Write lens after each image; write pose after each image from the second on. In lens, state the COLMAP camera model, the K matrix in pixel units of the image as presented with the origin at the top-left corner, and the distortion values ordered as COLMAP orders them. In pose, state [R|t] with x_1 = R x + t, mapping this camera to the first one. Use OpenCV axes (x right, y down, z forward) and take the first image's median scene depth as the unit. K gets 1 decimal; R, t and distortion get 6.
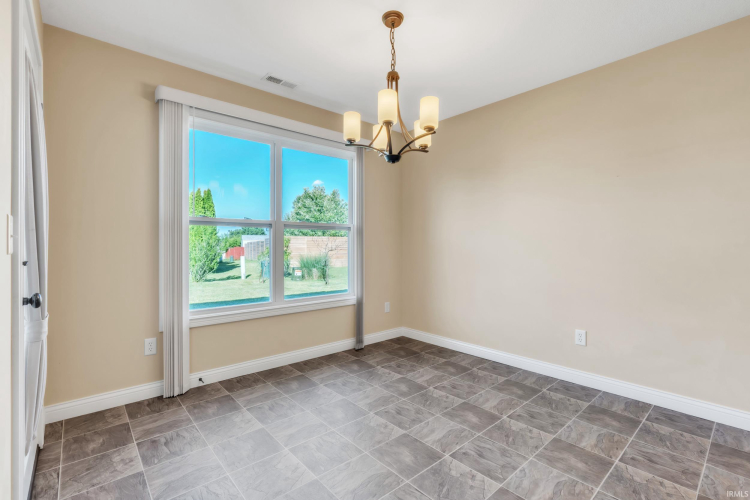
lens RADIAL K [[338.9, 0, 373.5], [0, 338.9, 250.8], [0, 0, 1]] dist [-0.007239, 0.000394]
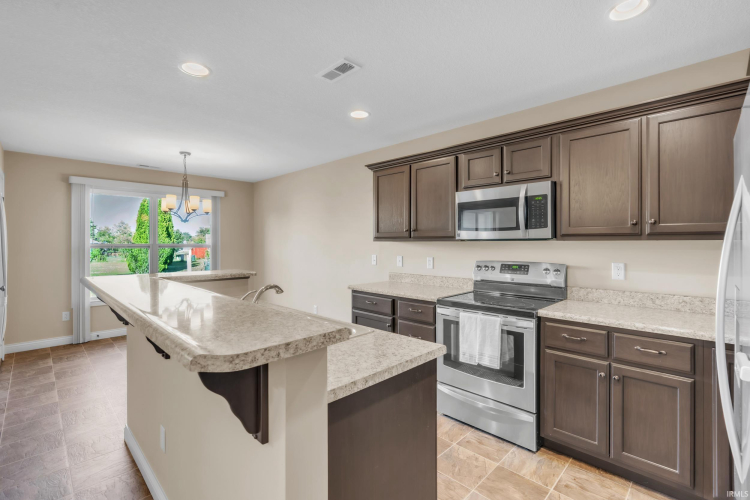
lens RADIAL K [[338.9, 0, 376.5], [0, 338.9, 245.1], [0, 0, 1]] dist [-0.007239, 0.000394]
pose [[0.997413, -0.003154, 0.071820, 0.885899], [0.003700, 0.999965, -0.007470, -0.083825], [-0.071794, 0.007716, 0.997390, -0.941243]]
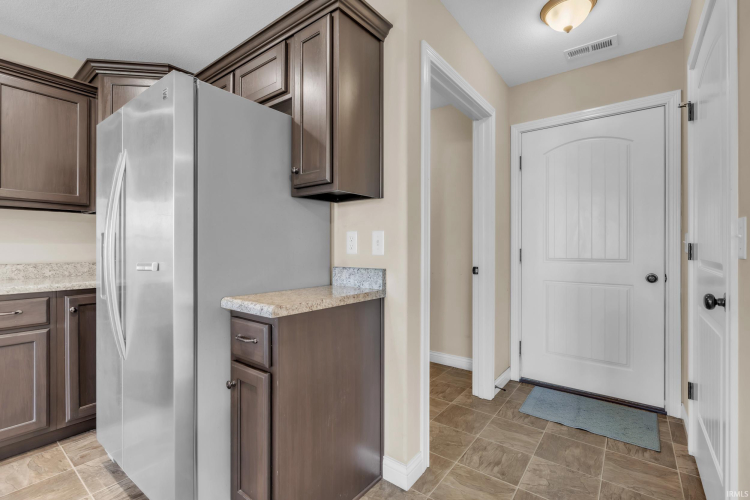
lens RADIAL K [[338.9, 0, 374.3], [0, 338.9, 246.8], [0, 0, 1]] dist [-0.007239, 0.000394]
pose [[-0.191498, 0.000569, 0.981493, 0.687463], [0.008049, 0.999967, 0.000991, 0.004941], [-0.981460, 0.008089, -0.191496, -0.884553]]
